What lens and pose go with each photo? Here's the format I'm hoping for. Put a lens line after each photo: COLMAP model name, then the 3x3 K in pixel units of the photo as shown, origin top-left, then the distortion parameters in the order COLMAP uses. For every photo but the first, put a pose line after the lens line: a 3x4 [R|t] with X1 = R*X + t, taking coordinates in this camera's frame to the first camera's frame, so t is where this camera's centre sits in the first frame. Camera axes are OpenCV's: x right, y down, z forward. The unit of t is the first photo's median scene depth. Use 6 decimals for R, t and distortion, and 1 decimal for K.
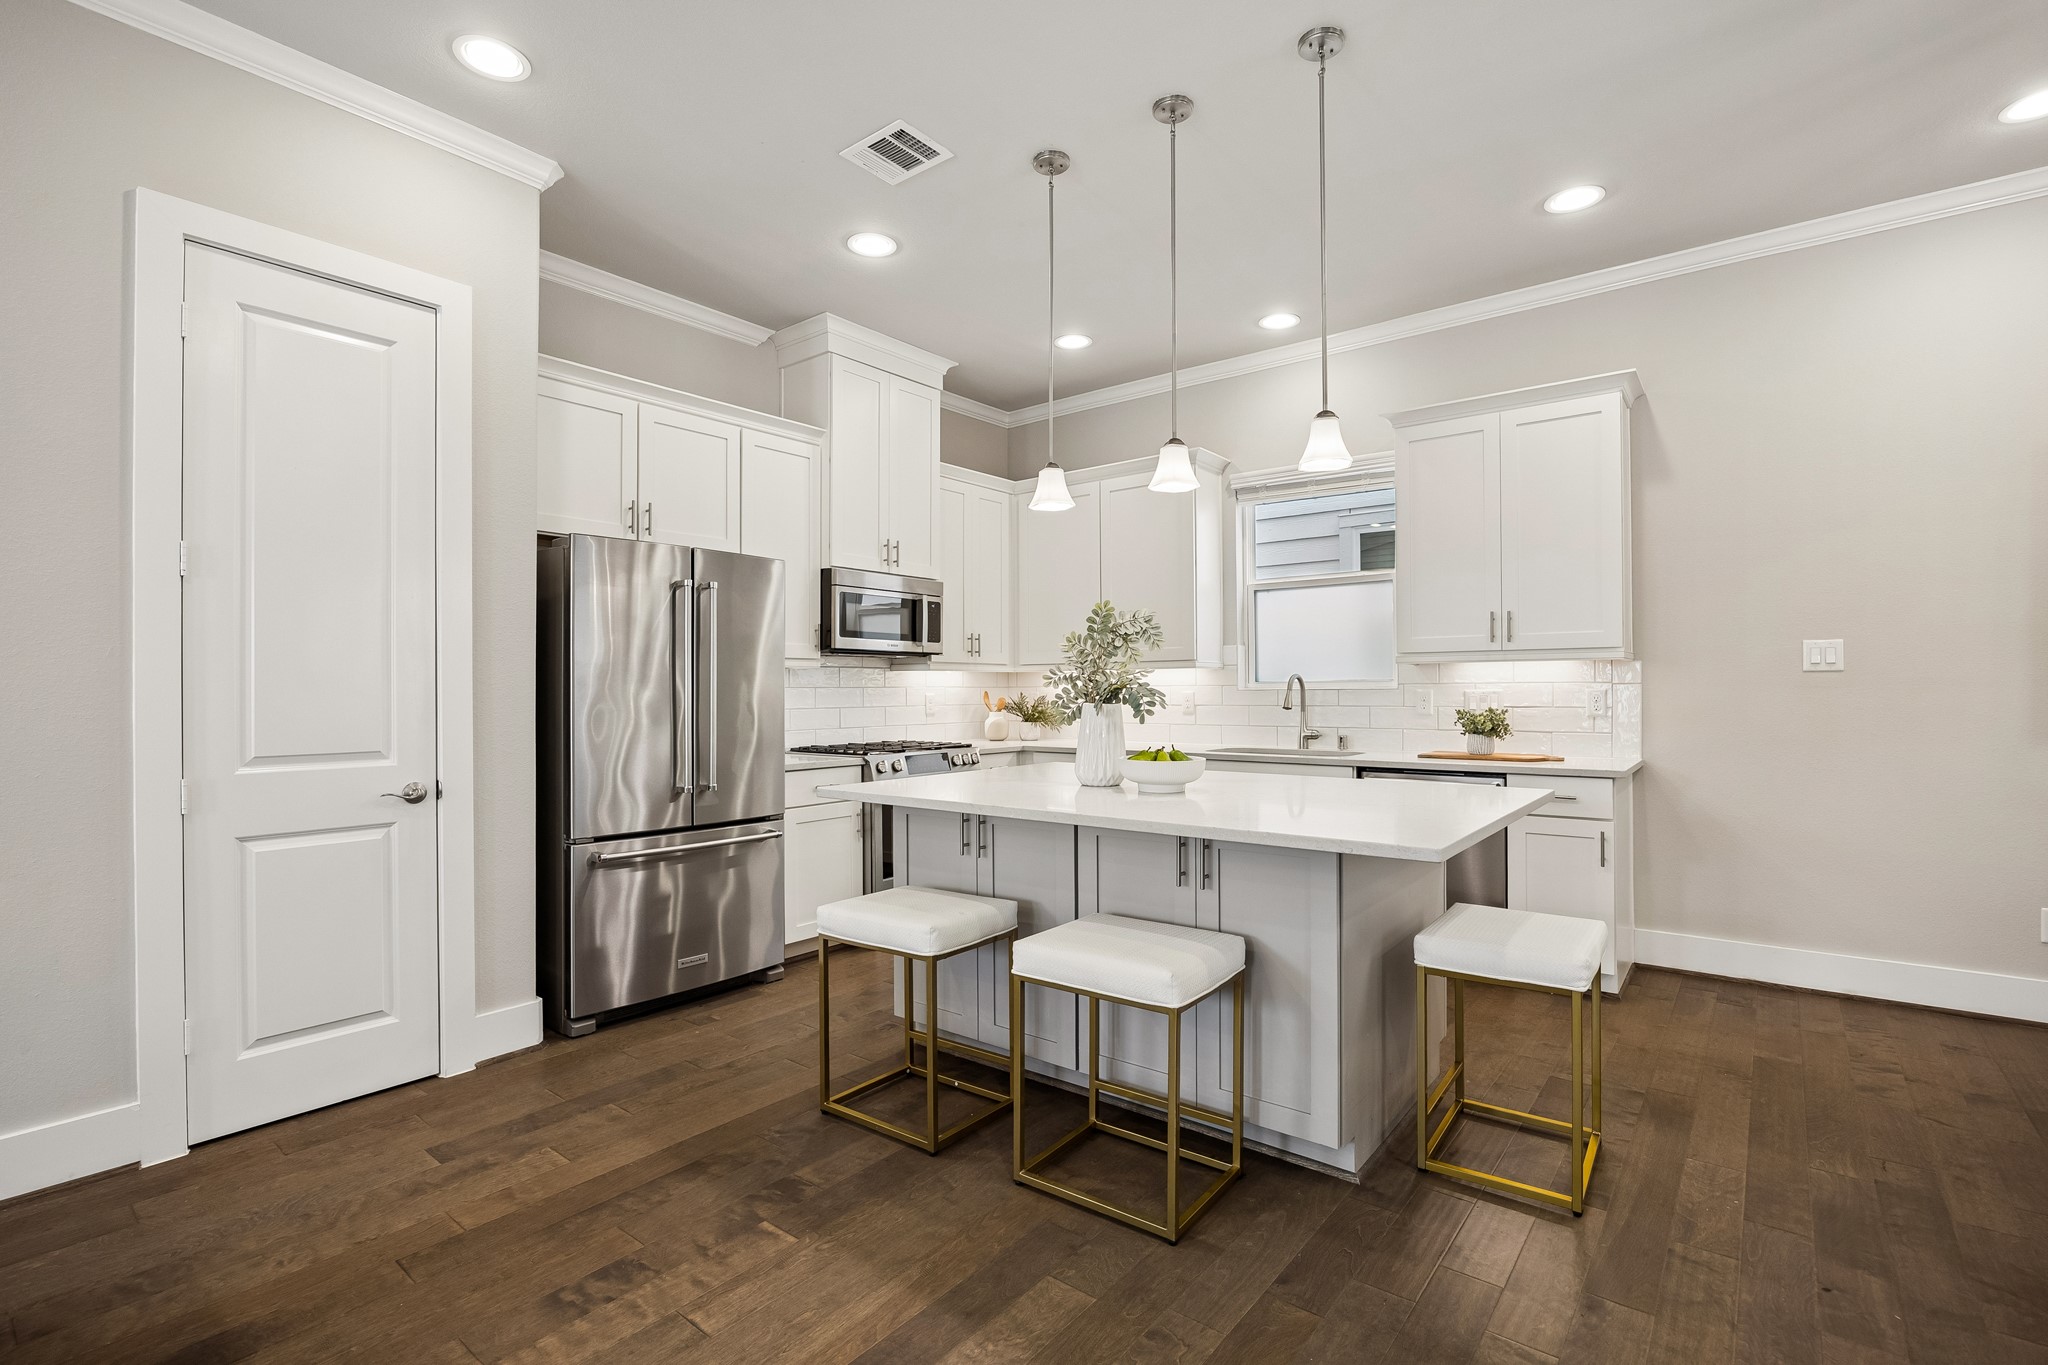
lens RADIAL K [[934.6, 0, 1029.4], [0, 934.6, 689.2], [0, 0, 1]] dist [-0.012126, 0.000066]
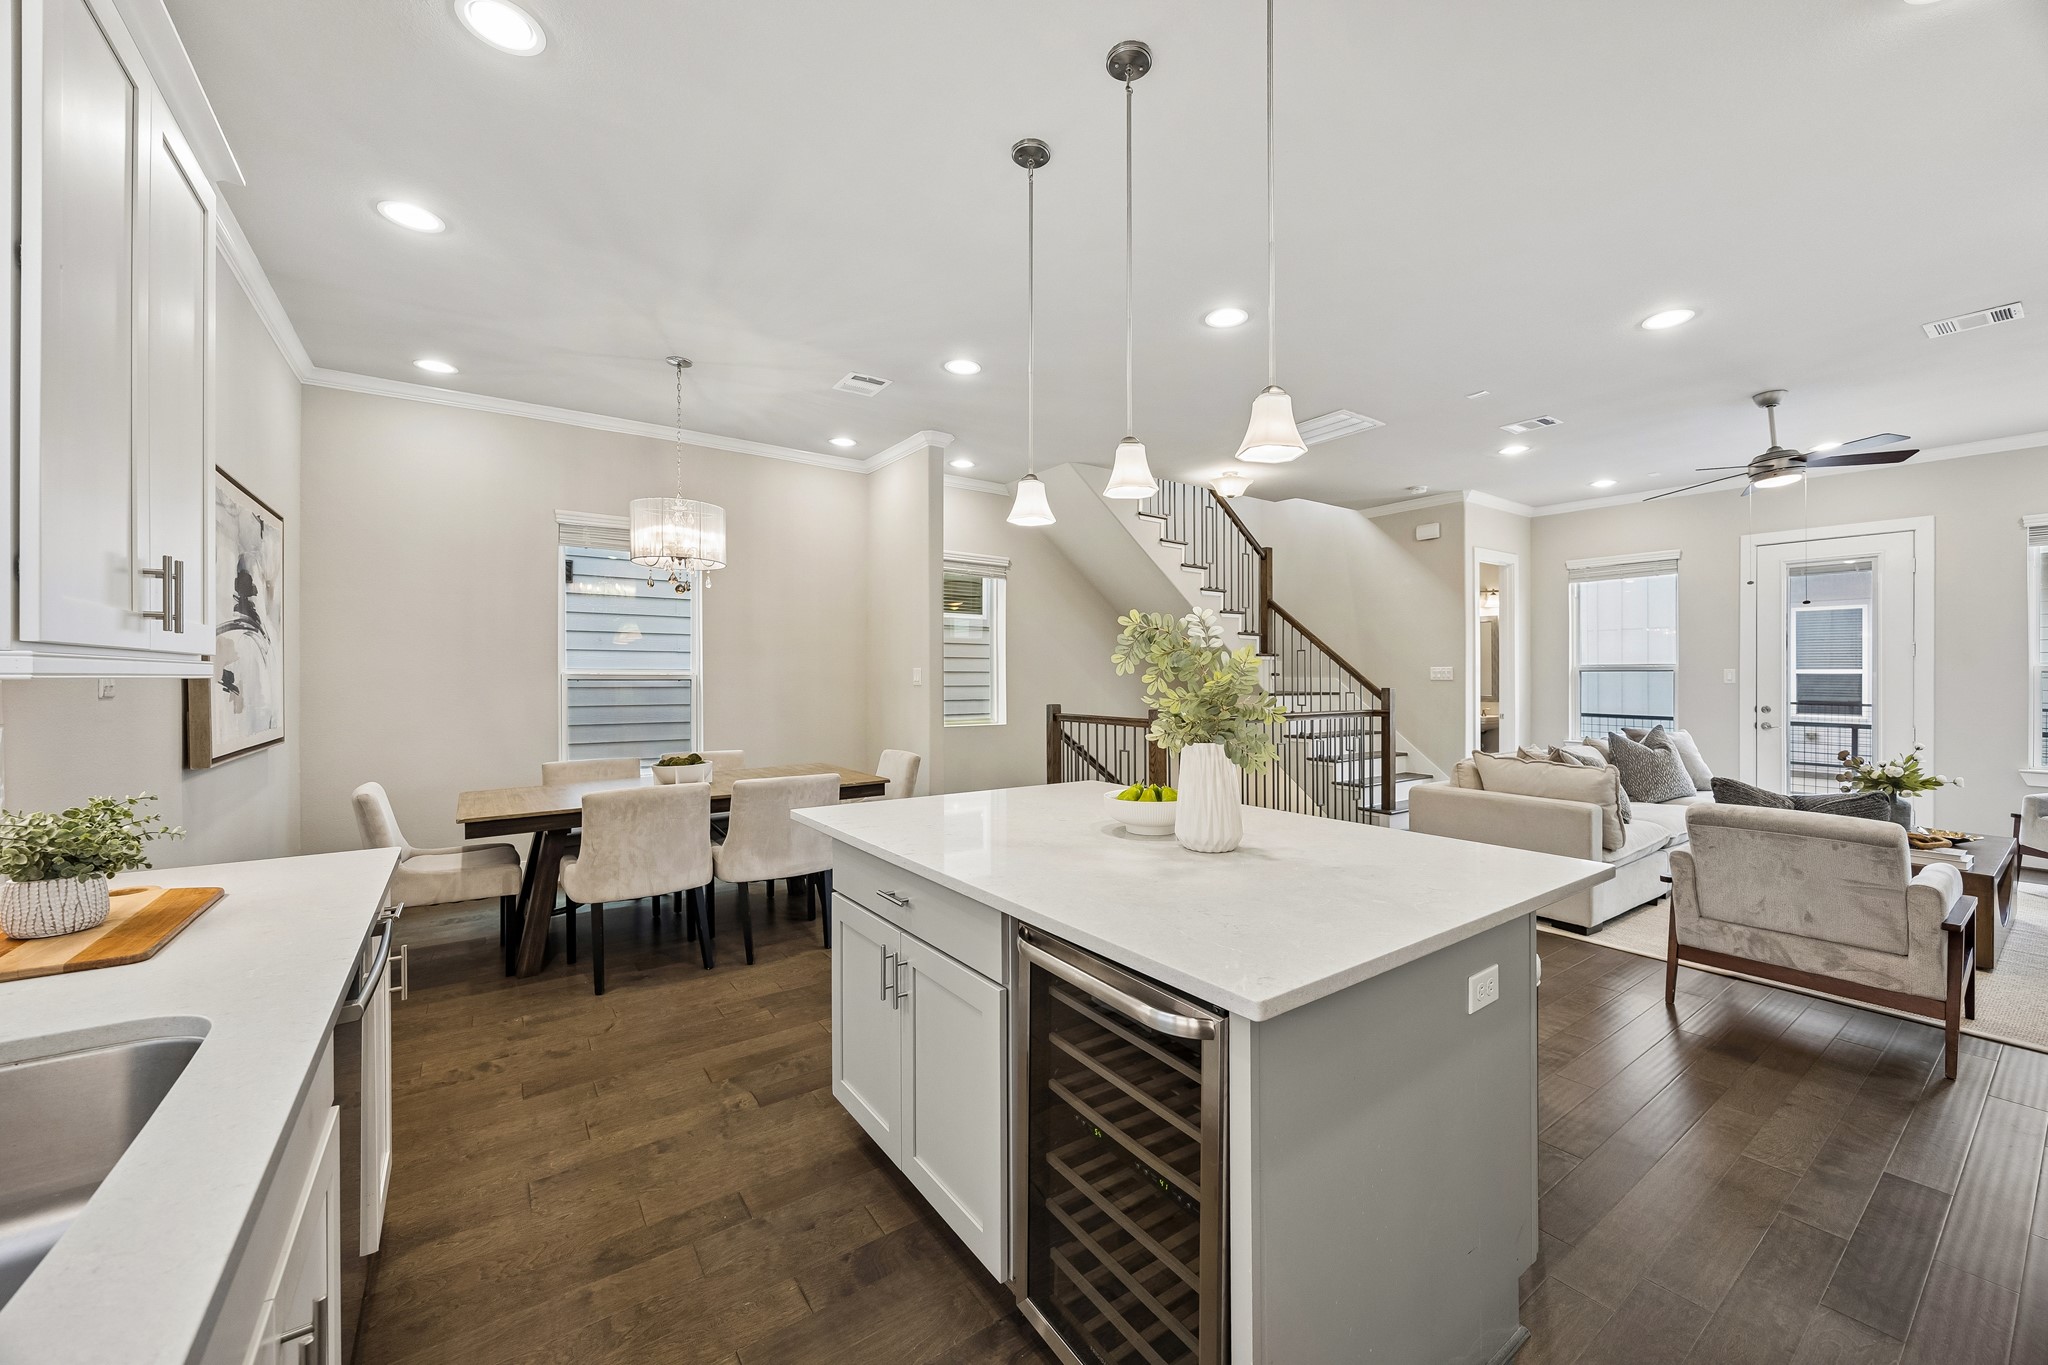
lens RADIAL K [[782.6, 0, 1052.4], [0, 782.6, 672.6], [0, 0, 1]] dist [0.000203, 0.000030]
pose [[-0.965148, 0.005289, 0.261650, 0.032336], [0.003142, 0.999958, -0.008623, -0.037354], [-0.261684, -0.007500, -0.965124, 1.575359]]
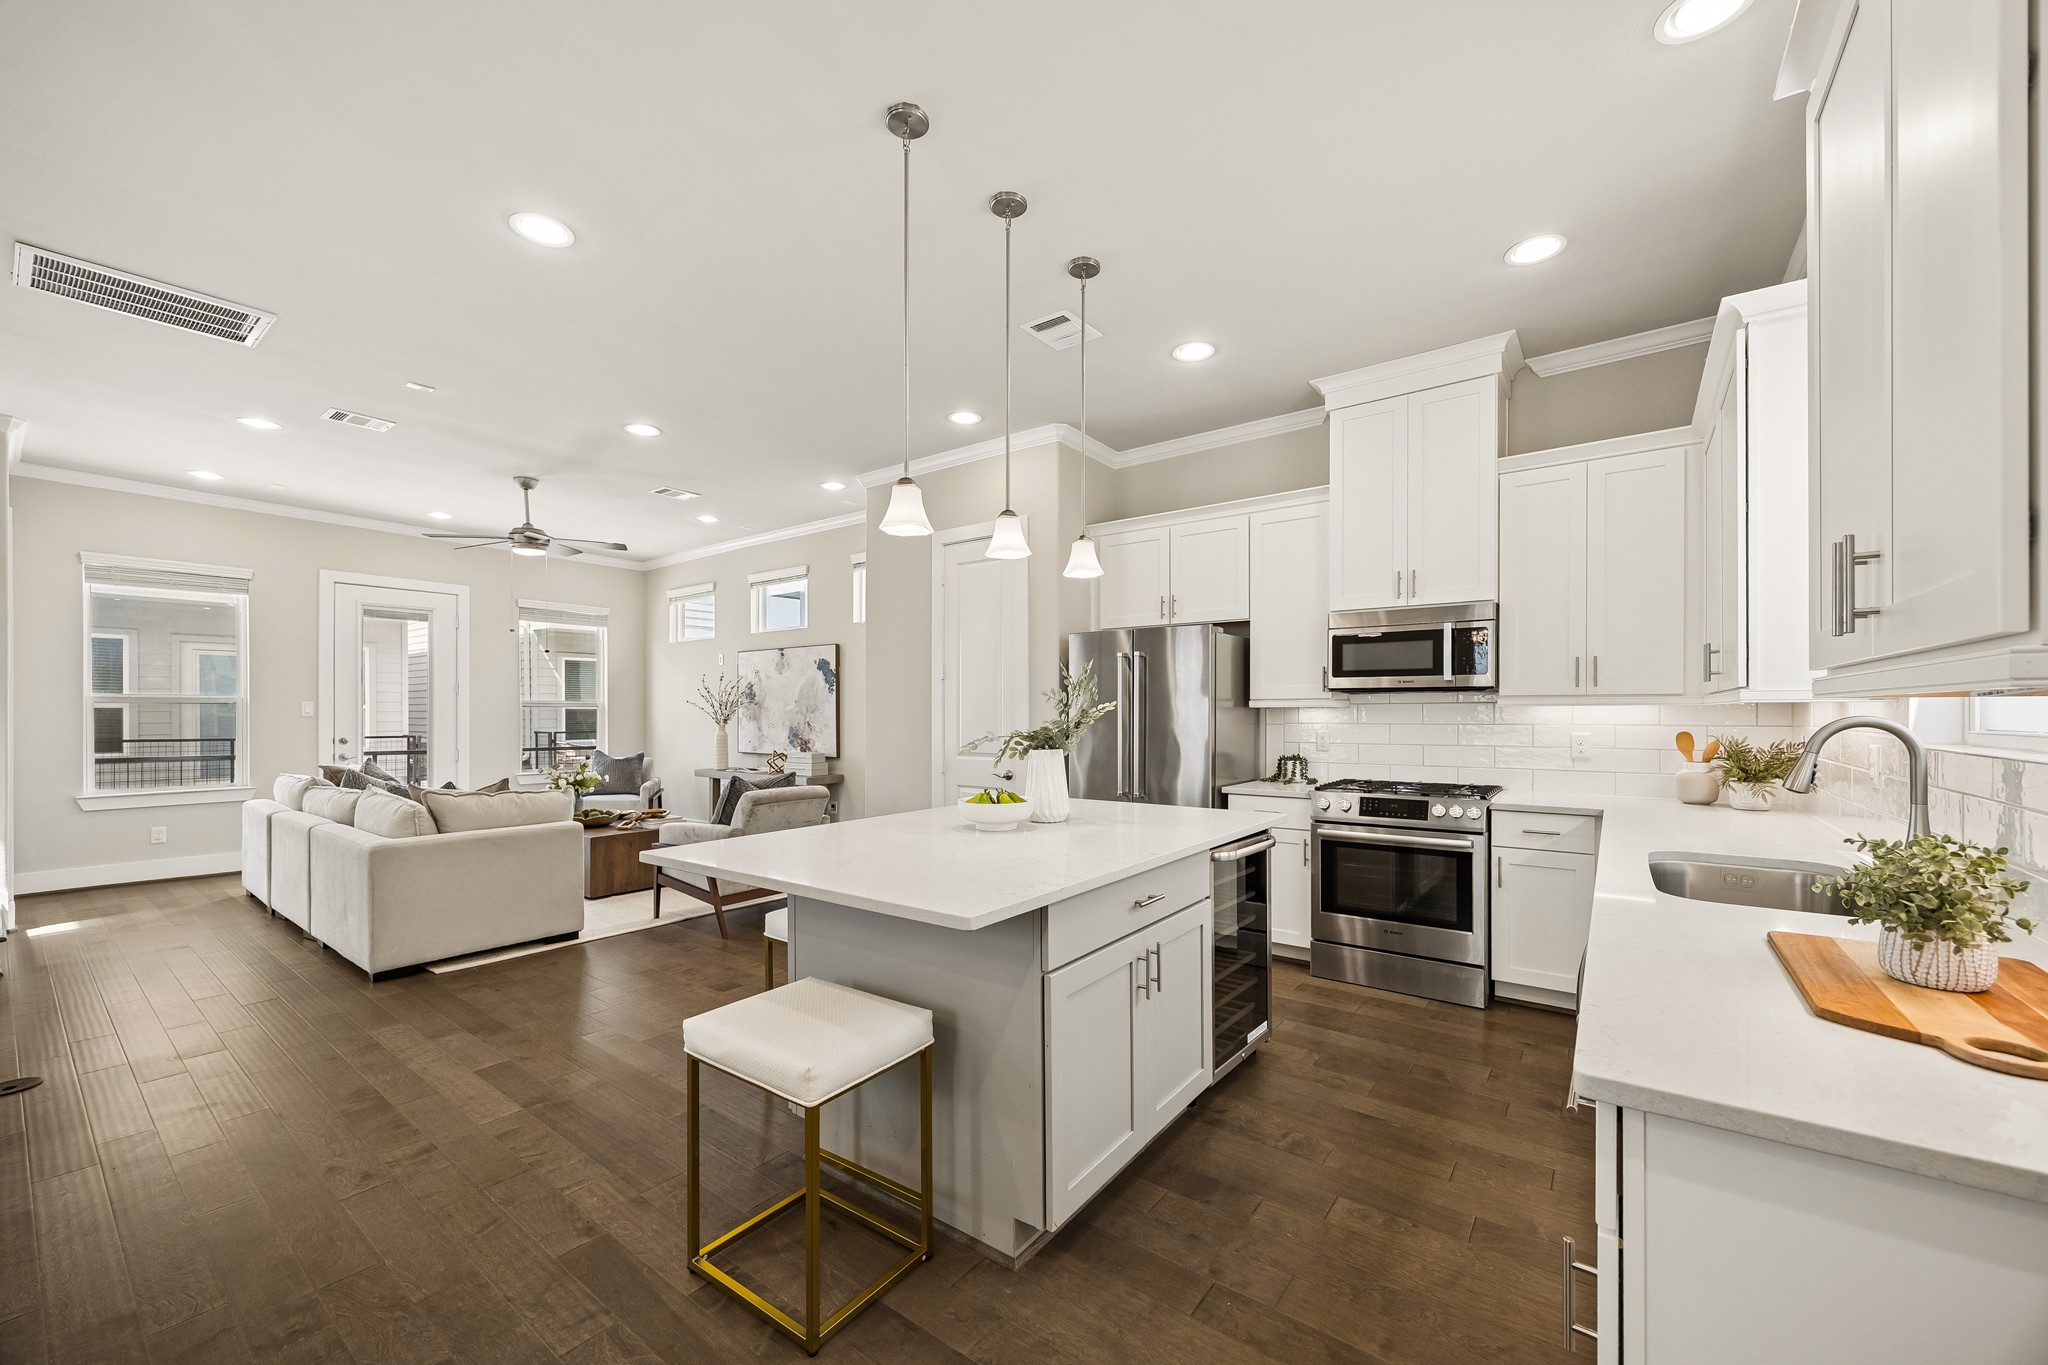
lens RADIAL K [[790.3, 0, 1023.5], [0, 790.3, 708.5], [0, 0, 1]] dist [0.000038, 0.000029]
pose [[0.026428, -0.000915, -0.999650, 0.981531], [0.004248, 0.999991, -0.000803, -0.031296], [0.999642, -0.004225, 0.026432, 0.897083]]
